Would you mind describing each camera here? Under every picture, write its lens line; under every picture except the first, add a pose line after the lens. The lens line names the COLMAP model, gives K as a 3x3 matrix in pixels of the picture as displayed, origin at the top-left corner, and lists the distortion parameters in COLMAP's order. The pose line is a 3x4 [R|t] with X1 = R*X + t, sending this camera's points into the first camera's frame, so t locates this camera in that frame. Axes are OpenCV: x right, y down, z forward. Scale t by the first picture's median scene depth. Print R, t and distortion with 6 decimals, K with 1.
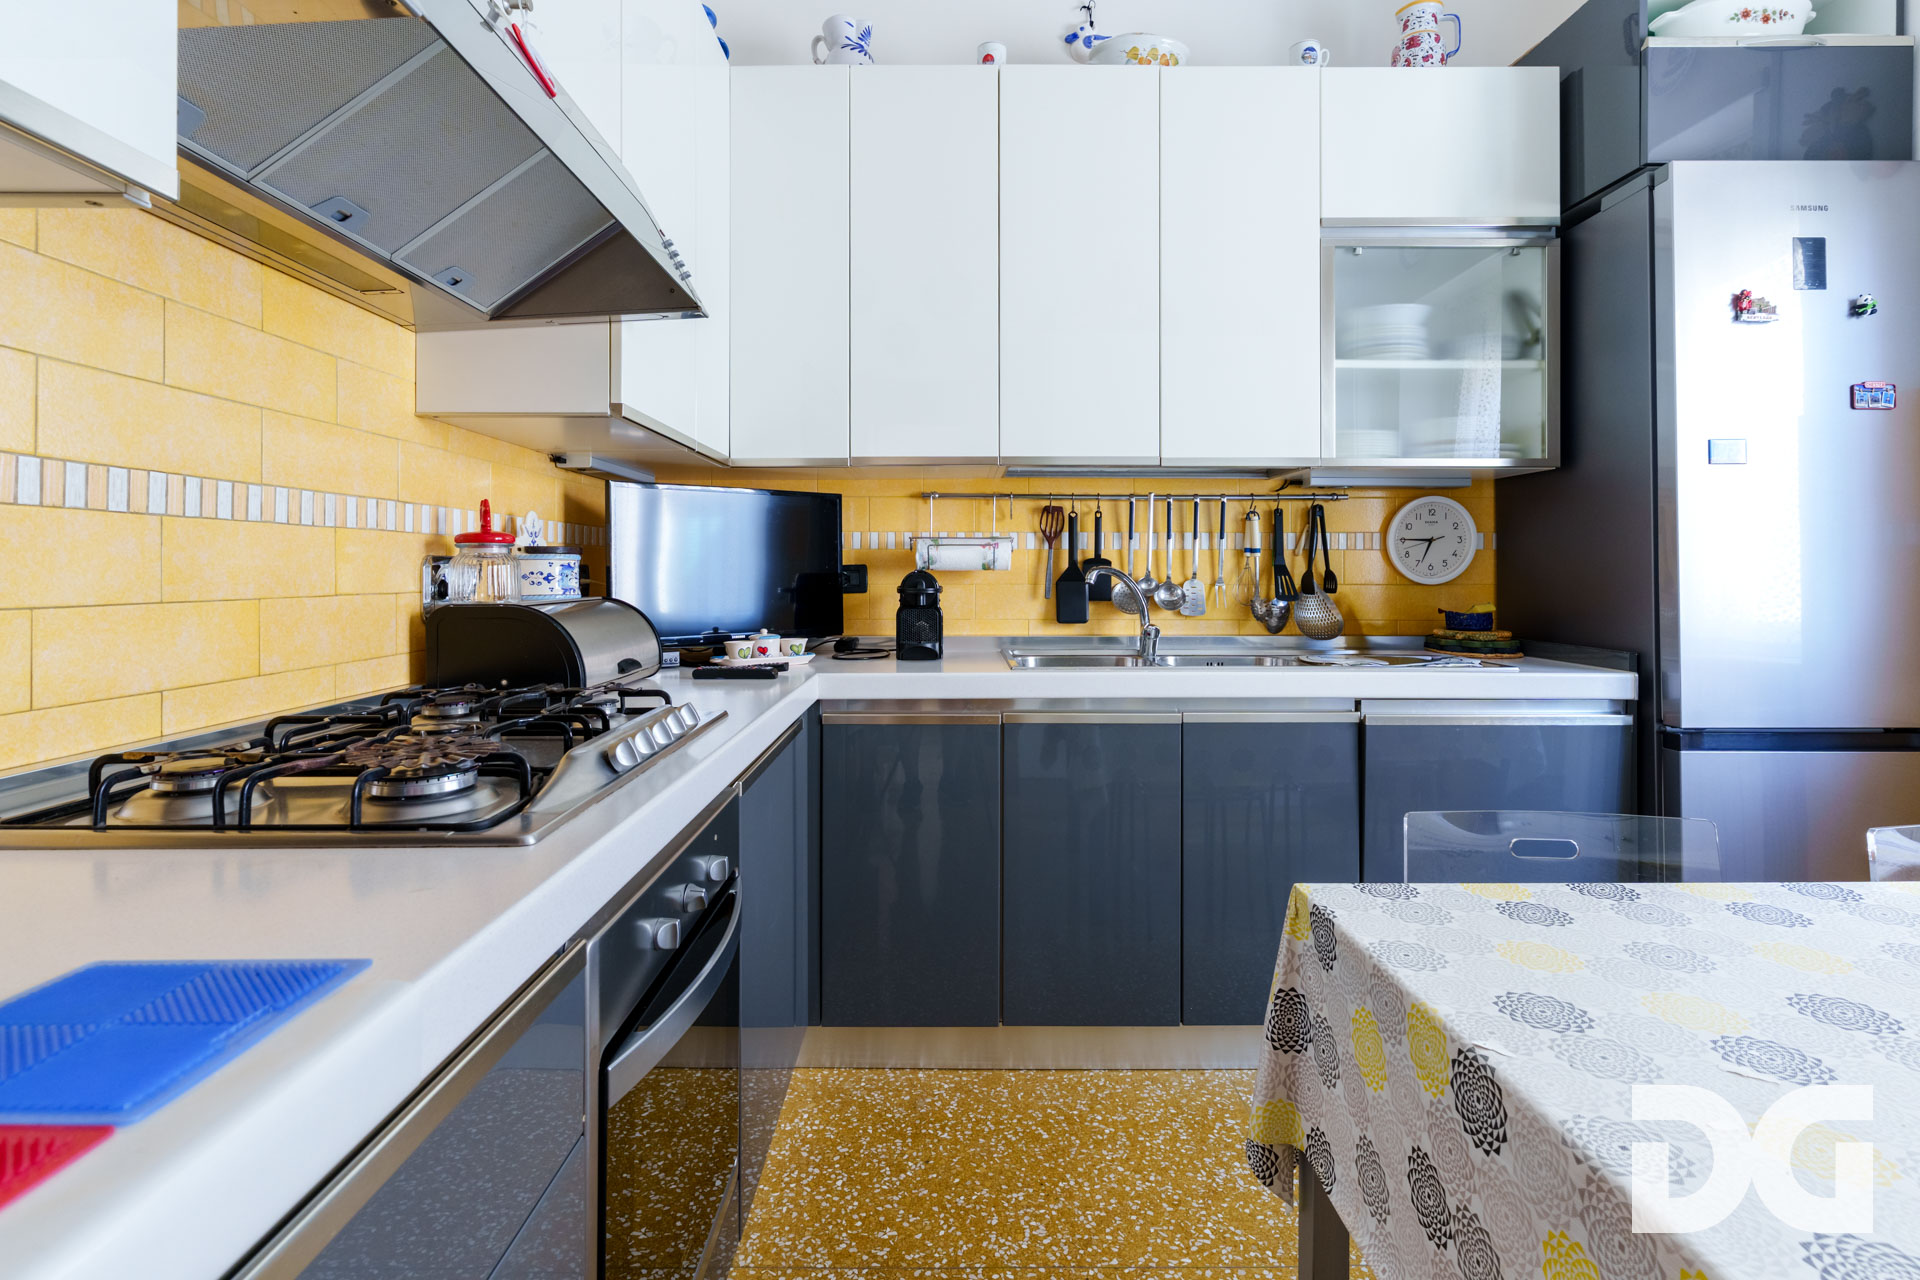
lens RADIAL K [[939.2, 0, 949.3], [0, 939.2, 577.6], [0, 0, 1]] dist [0.005896, 0.000306]
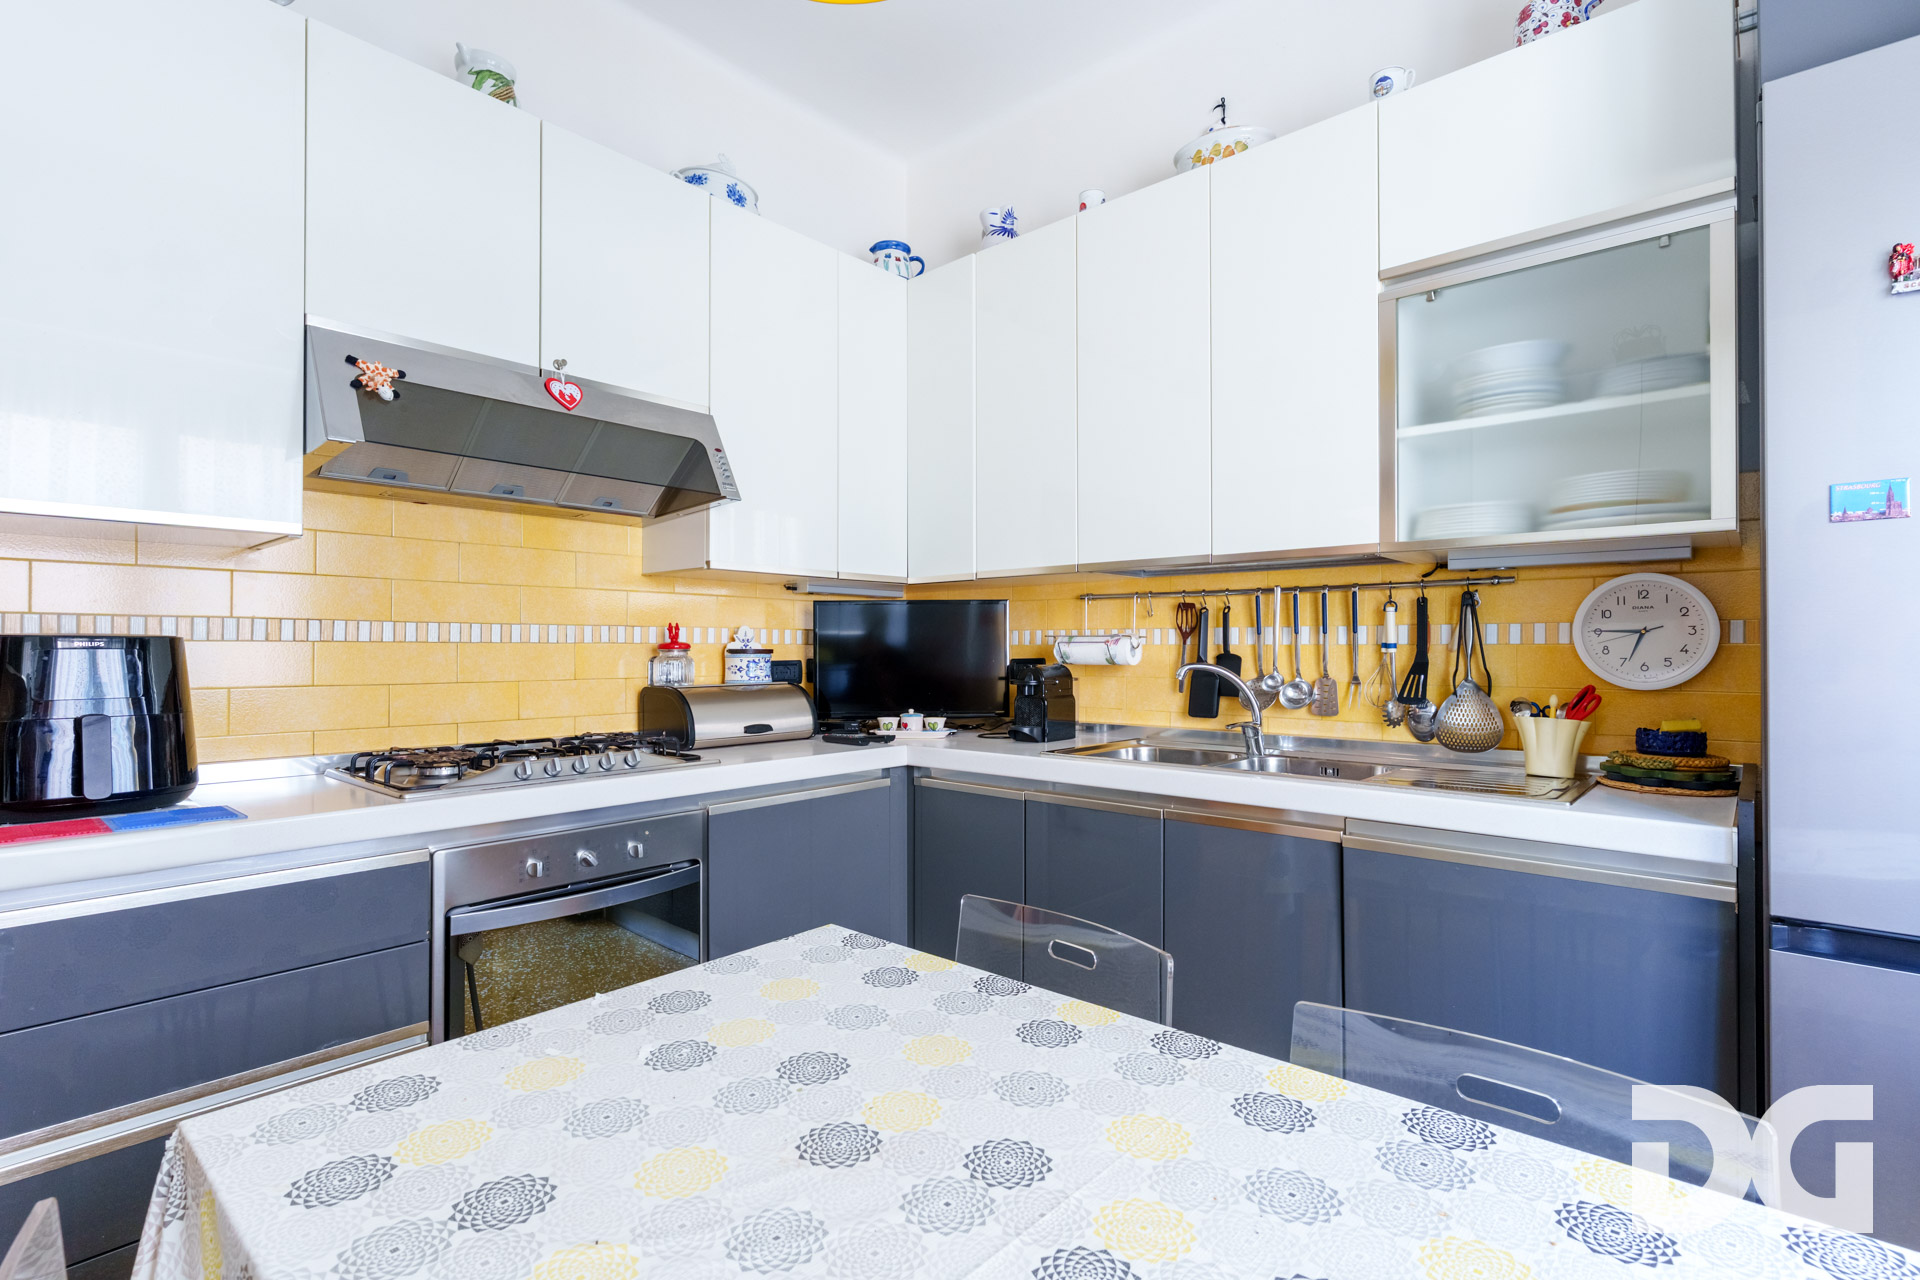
lens RADIAL K [[926.6, 0, 957.3], [0, 926.6, 650.8], [0, 0, 1]] dist [-0.001294, -0.000115]
pose [[0.735160, 0.002053, -0.677891, 0.621768], [-0.005017, 0.999985, -0.002412, -0.020220], [0.677875, 0.005174, 0.735159, 0.087029]]
